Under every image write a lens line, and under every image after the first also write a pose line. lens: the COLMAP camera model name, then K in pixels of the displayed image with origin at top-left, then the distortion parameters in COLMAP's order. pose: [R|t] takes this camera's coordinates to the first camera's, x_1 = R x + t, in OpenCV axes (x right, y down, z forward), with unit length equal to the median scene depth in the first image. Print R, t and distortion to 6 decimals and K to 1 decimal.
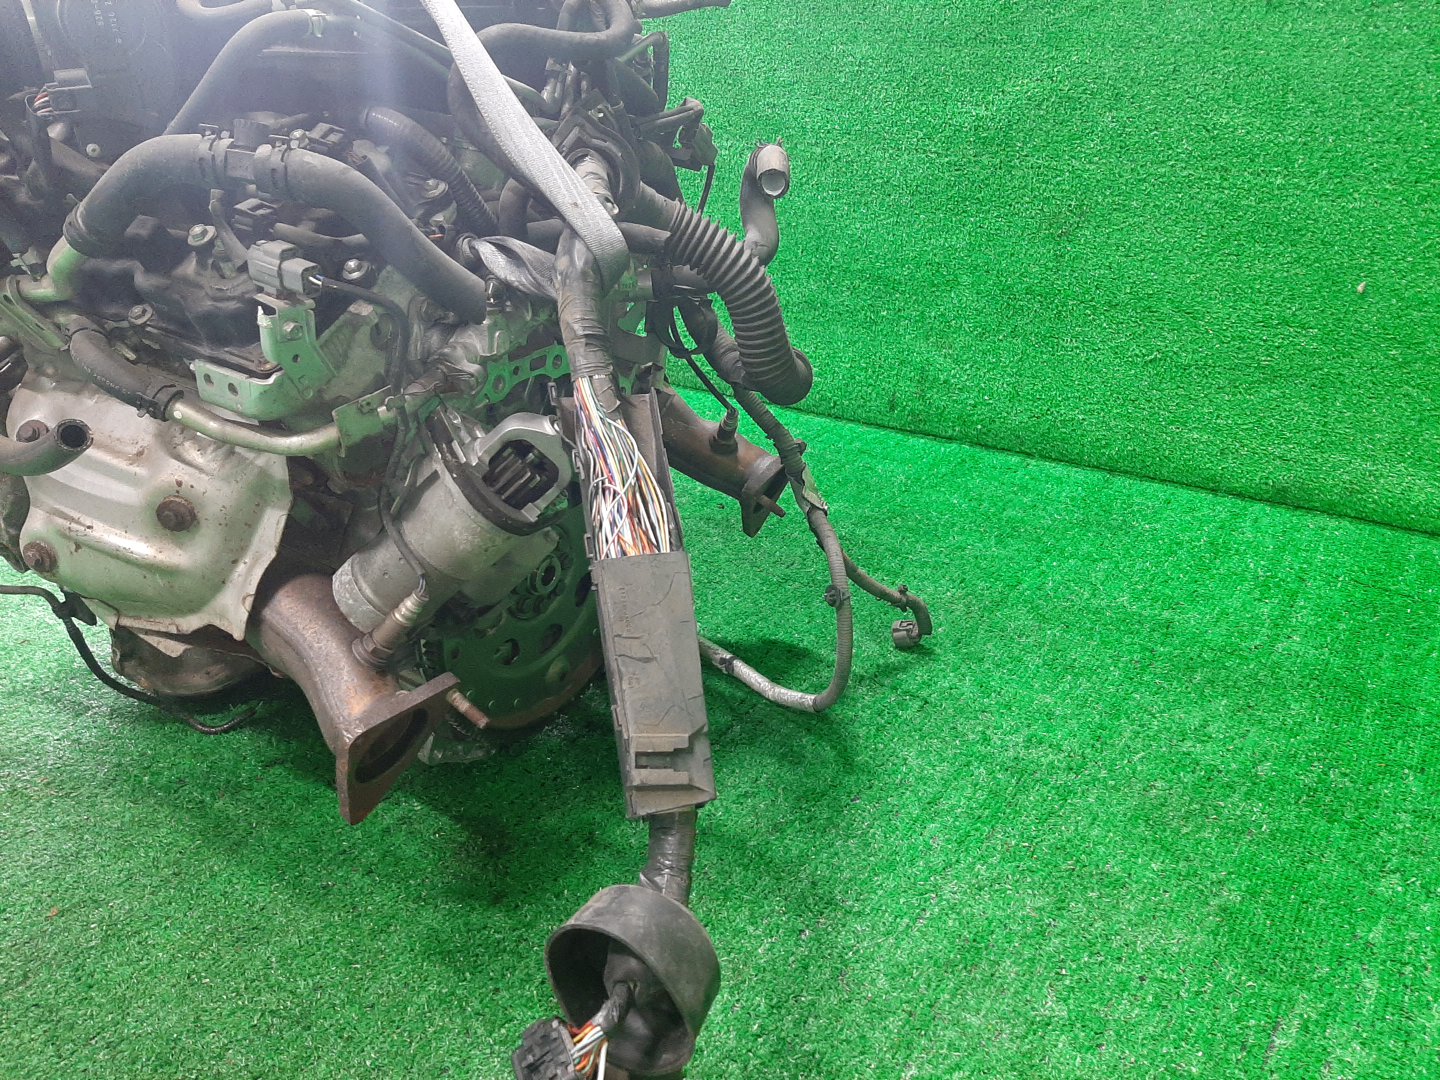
lens RADIAL K [[1079.1, 0, 720.4], [0, 1079.1, 543.4], [0, 0, 1]] dist [0.015511, -0.001009]
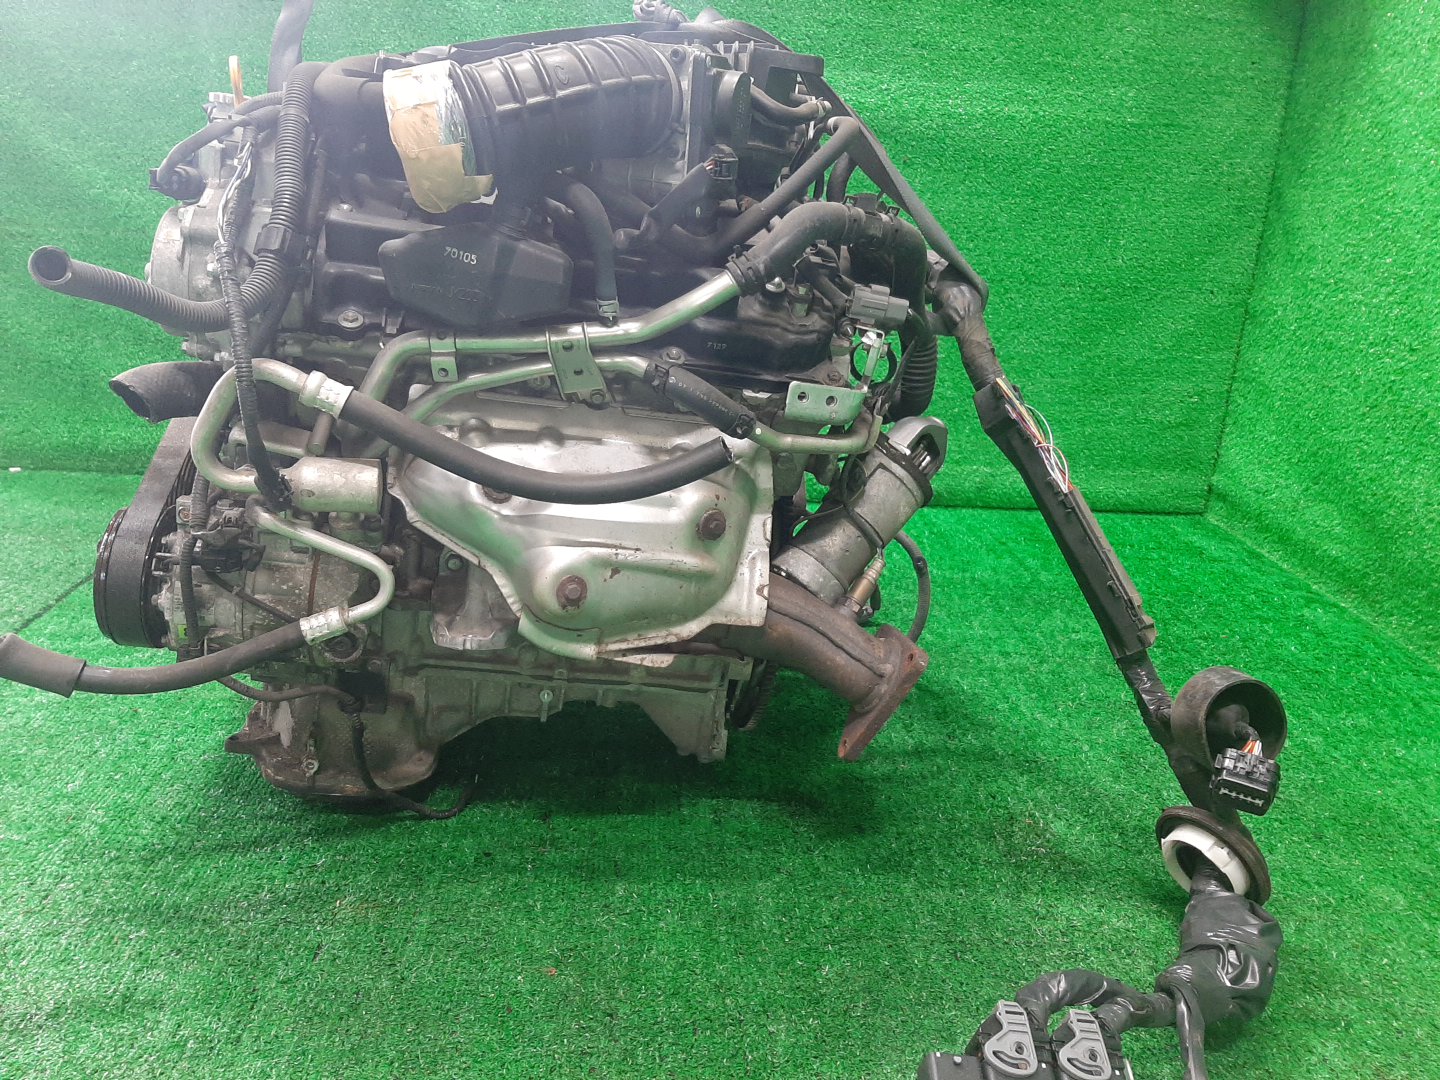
lens RADIAL K [[1079.1, 0, 721.2], [0, 1079.1, 535.9], [0, 0, 1]] dist [0.015511, -0.001009]
pose [[0.806738, -0.134930, 0.575299, -1.123424], [0.203769, 0.977387, -0.056509, 0.050516], [-0.554664, 0.162816, 0.815989, 0.054895]]
